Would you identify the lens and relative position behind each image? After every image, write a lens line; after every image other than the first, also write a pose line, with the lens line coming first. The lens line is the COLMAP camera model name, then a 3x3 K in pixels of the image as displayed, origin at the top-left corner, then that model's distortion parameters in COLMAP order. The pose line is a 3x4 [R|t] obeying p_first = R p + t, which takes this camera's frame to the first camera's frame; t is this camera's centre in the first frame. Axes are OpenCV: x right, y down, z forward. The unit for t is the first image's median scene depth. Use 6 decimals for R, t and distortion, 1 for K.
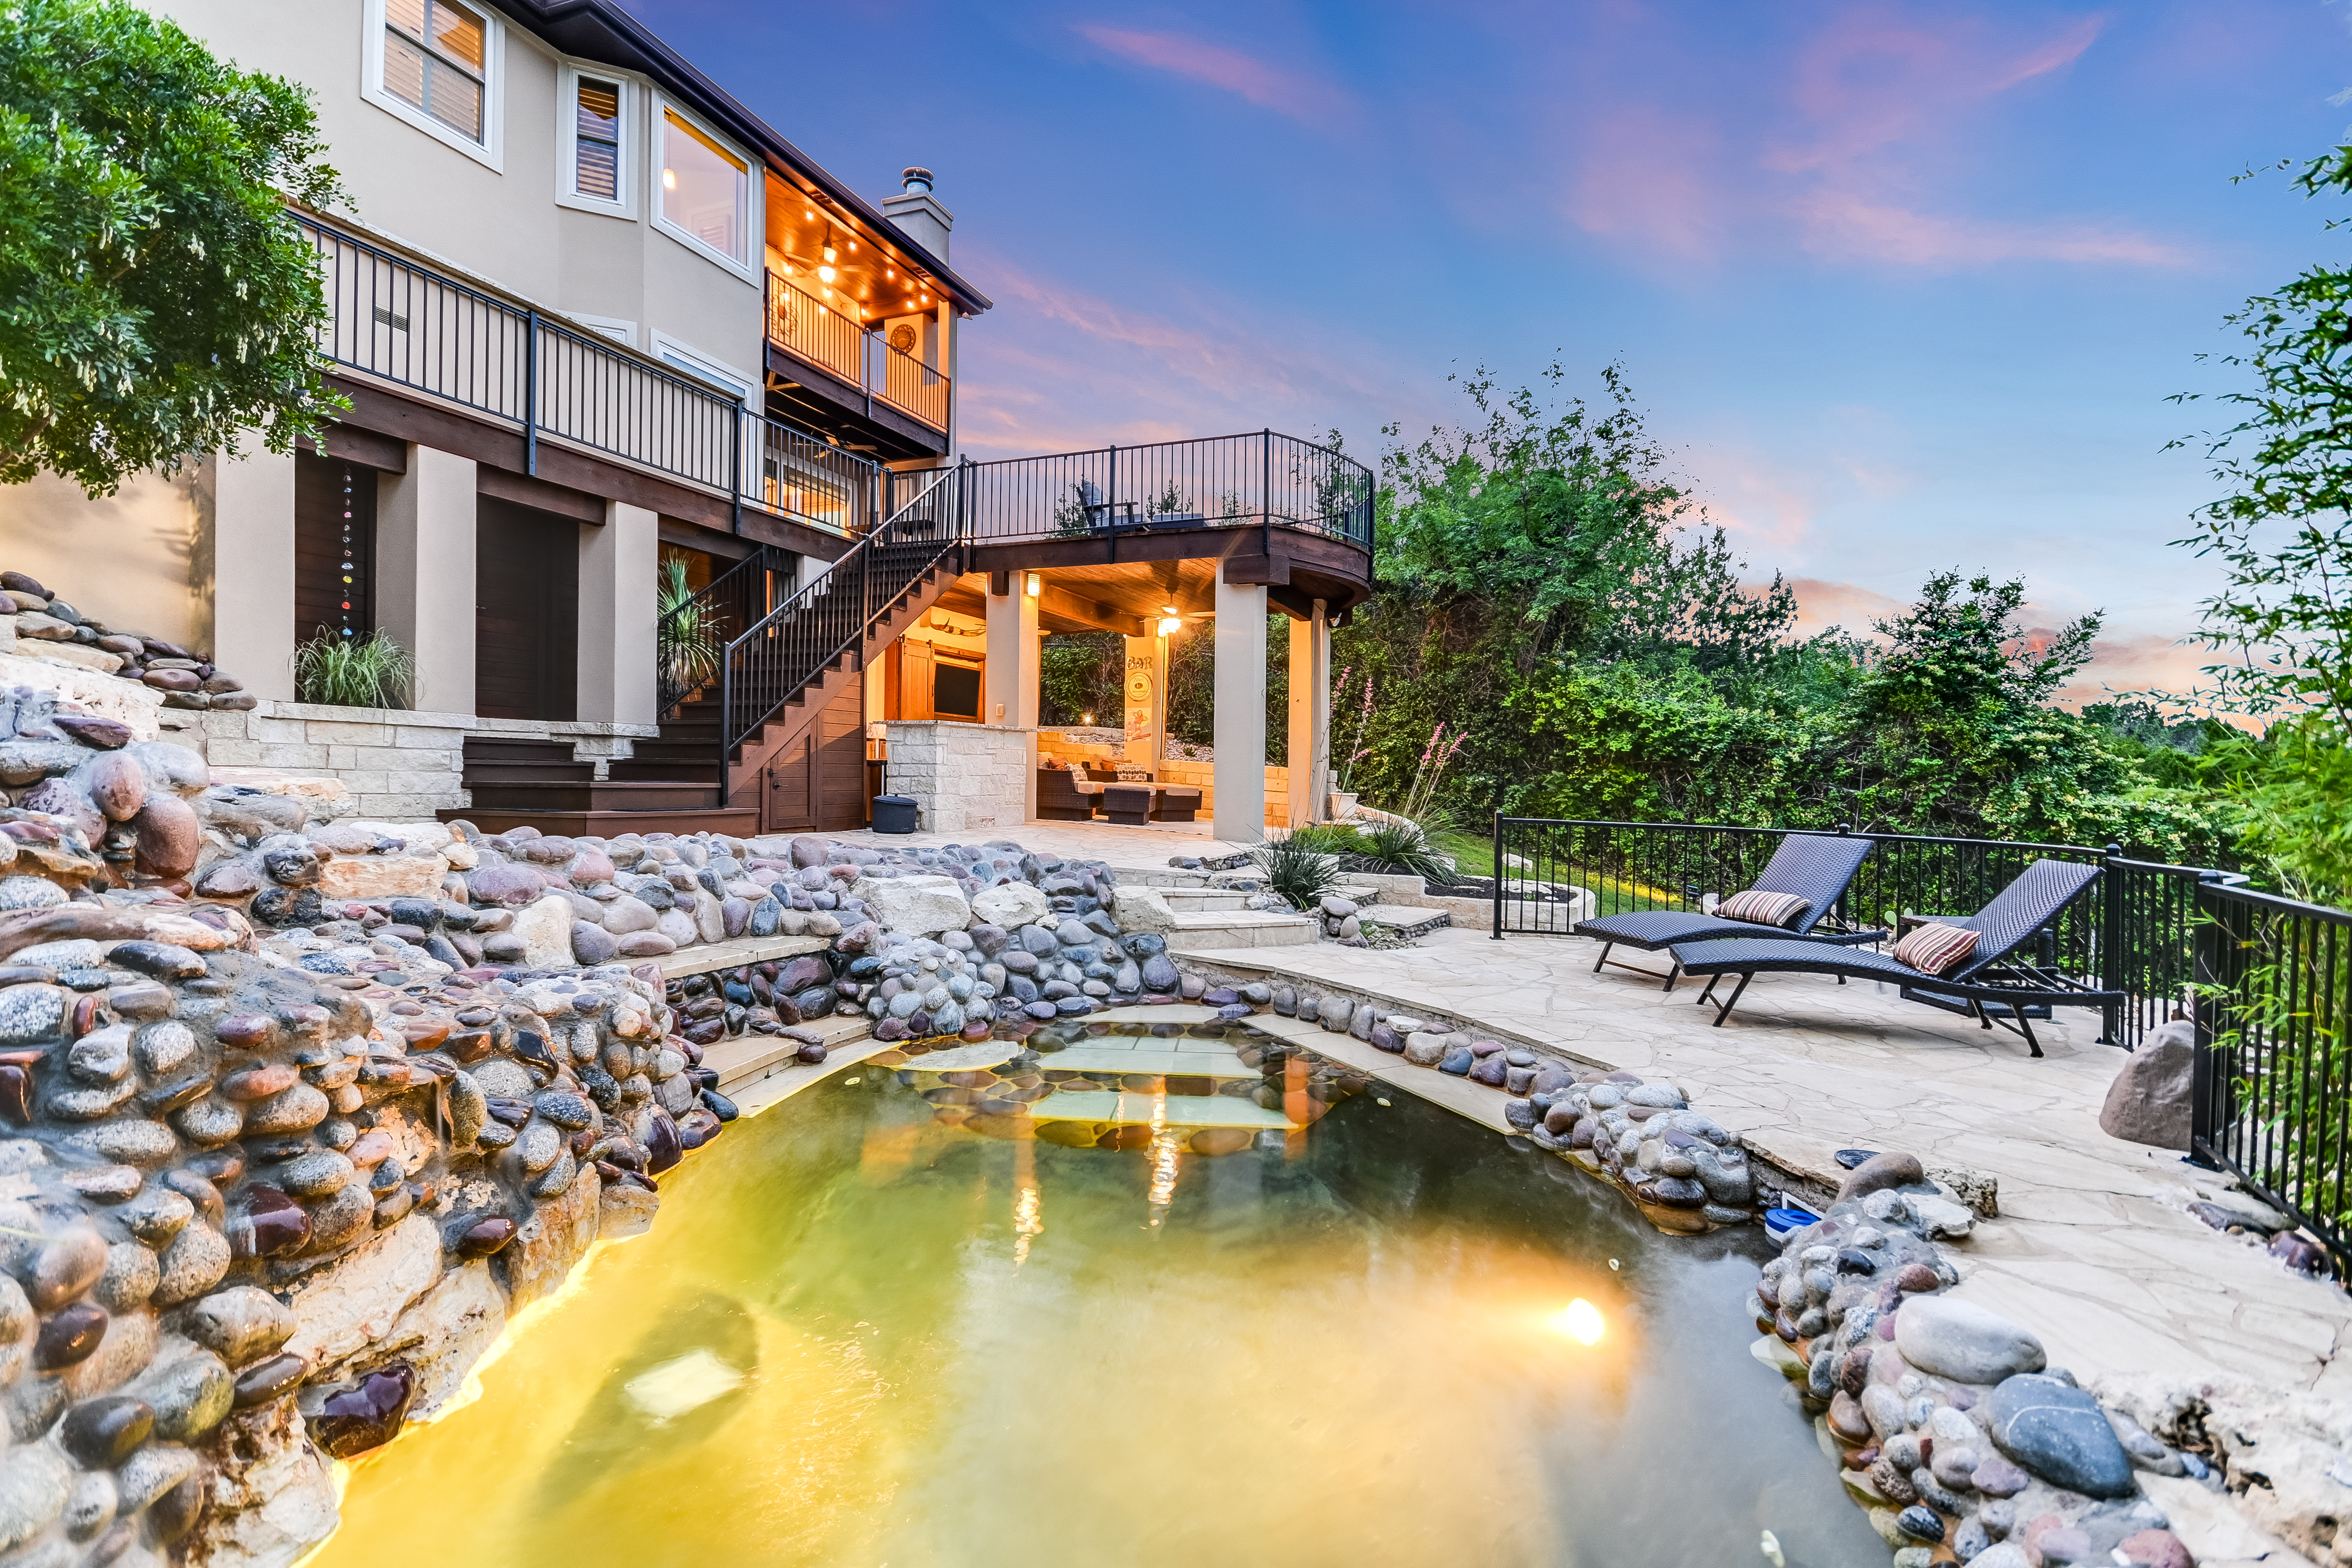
lens RADIAL K [[1045.2, 0, 1163.2], [0, 1045.2, 794.7], [0, 0, 1]] dist [0.006295, -0.000856]
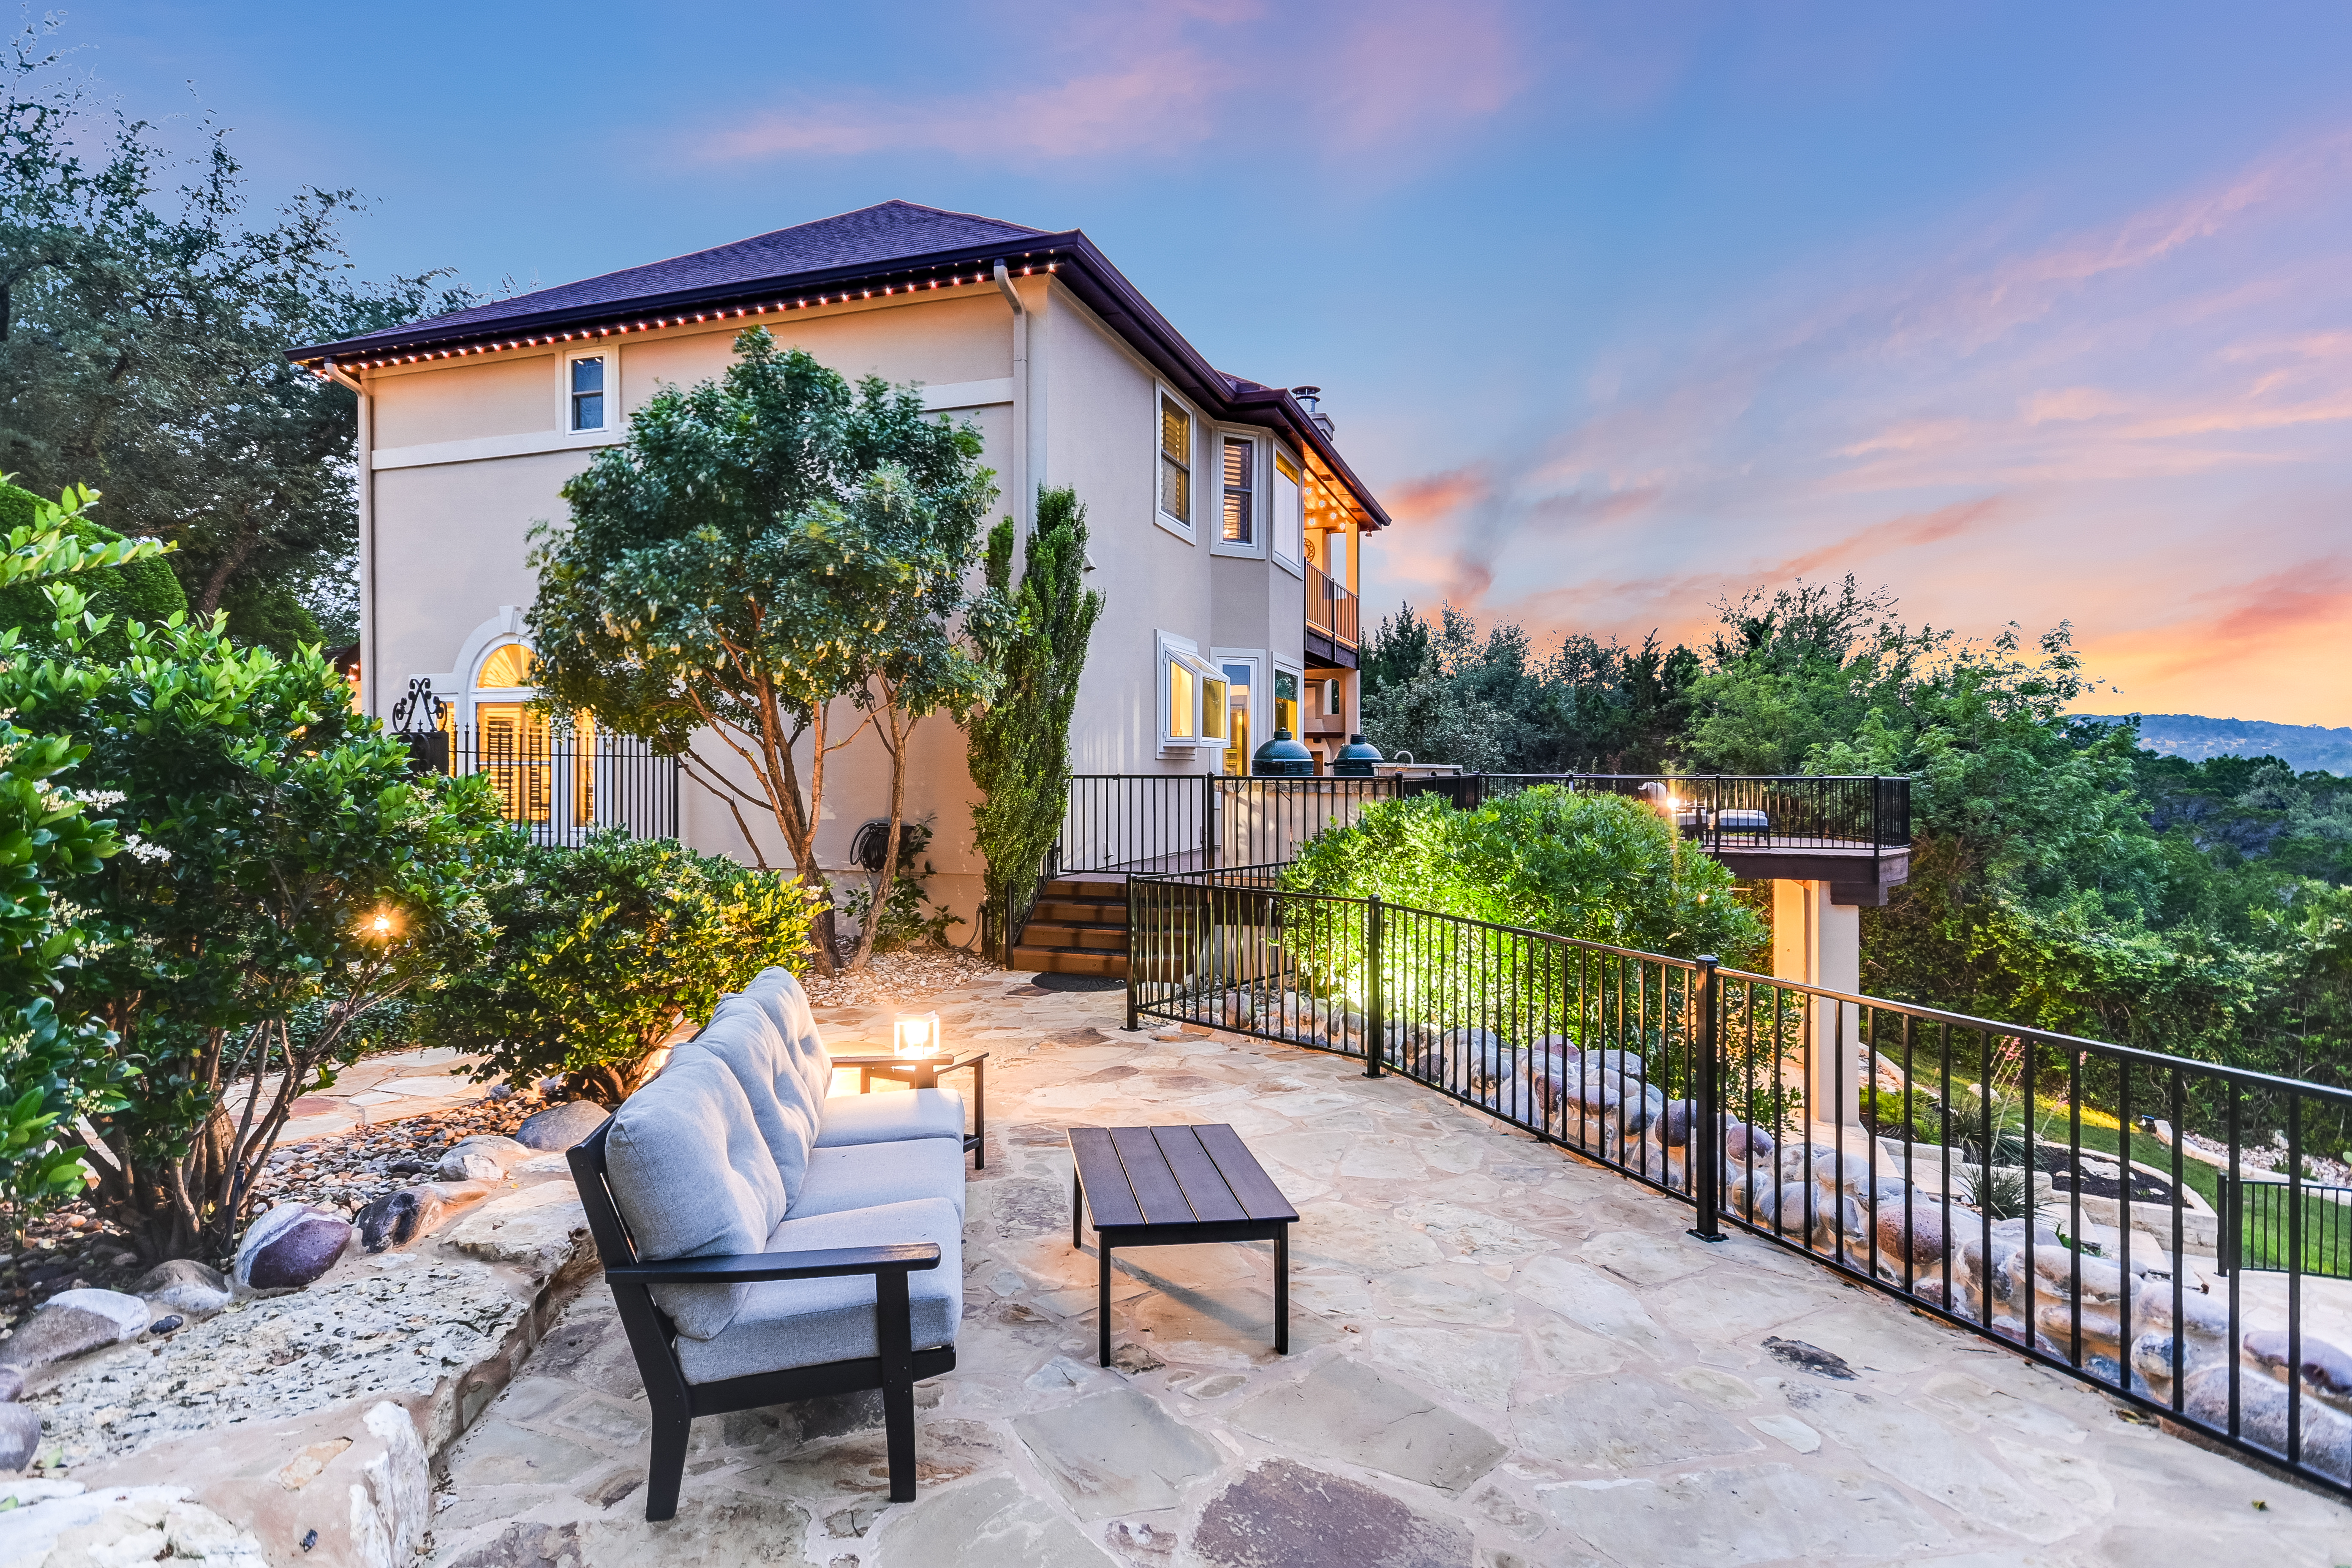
lens RADIAL K [[1189.5, 0, 1185.0], [0, 1189.5, 773.4], [0, 0, 1]] dist [0.023288, -0.000479]
pose [[0.997015, -0.012606, 0.076176, -0.594245], [0.013334, 0.999870, -0.009053, -0.273160], [-0.076052, 0.010042, 0.997053, -0.201800]]
